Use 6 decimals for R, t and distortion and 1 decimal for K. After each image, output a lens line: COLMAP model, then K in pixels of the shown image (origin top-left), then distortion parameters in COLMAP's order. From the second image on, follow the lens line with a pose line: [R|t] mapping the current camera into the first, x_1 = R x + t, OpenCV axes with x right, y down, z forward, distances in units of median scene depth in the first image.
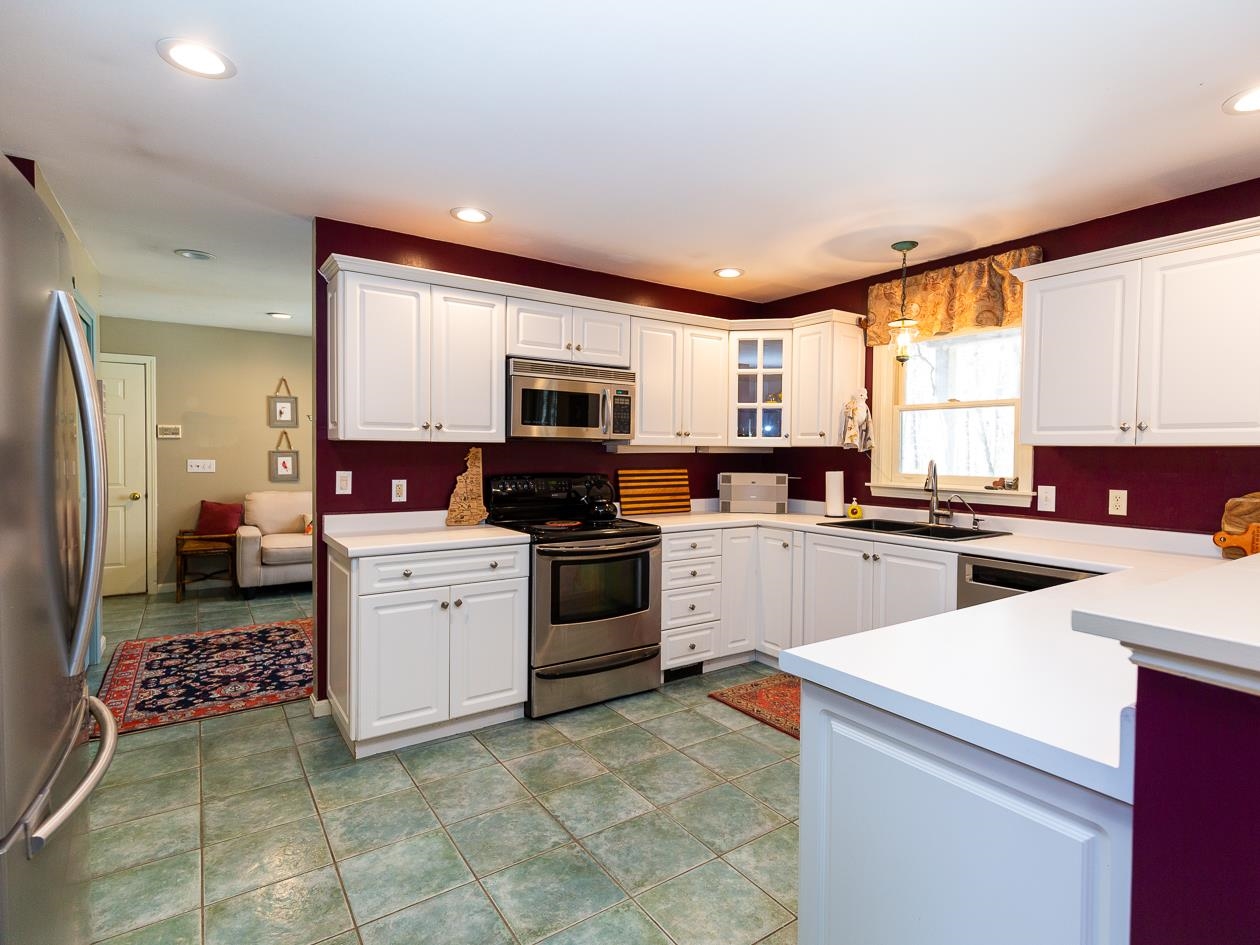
lens RADIAL K [[641.8, 0, 657.6], [0, 641.8, 467.6], [0, 0, 1]] dist [0.004437, -0.001120]
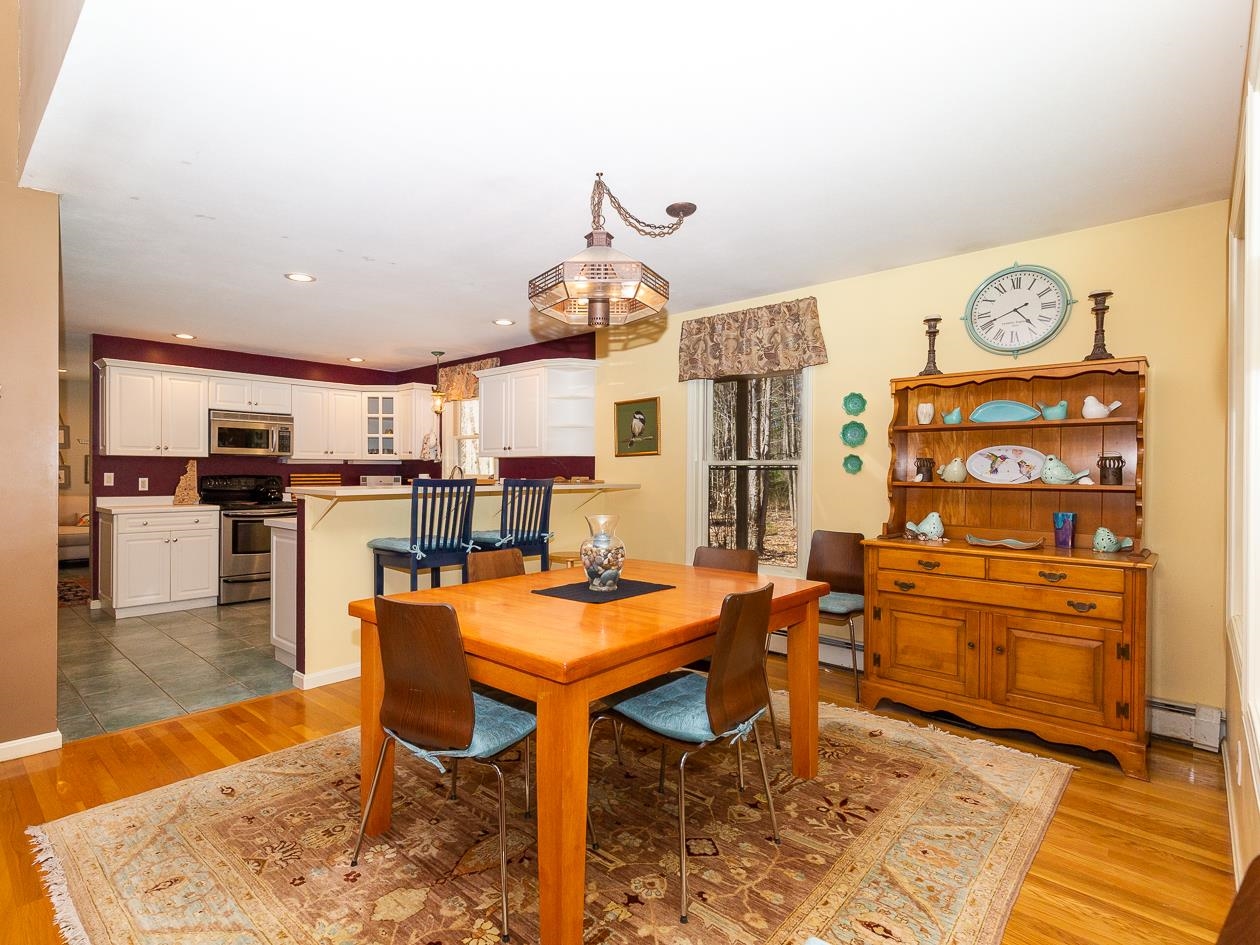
lens RADIAL K [[641.8, 0, 573.8], [0, 641.8, 474.8], [0, 0, 1]] dist [0.004437, -0.001120]
pose [[0.984823, -0.007566, 0.173394, 0.482790], [0.011178, 0.999740, -0.019864, 0.061273], [-0.173199, 0.021501, 0.984652, -1.001664]]
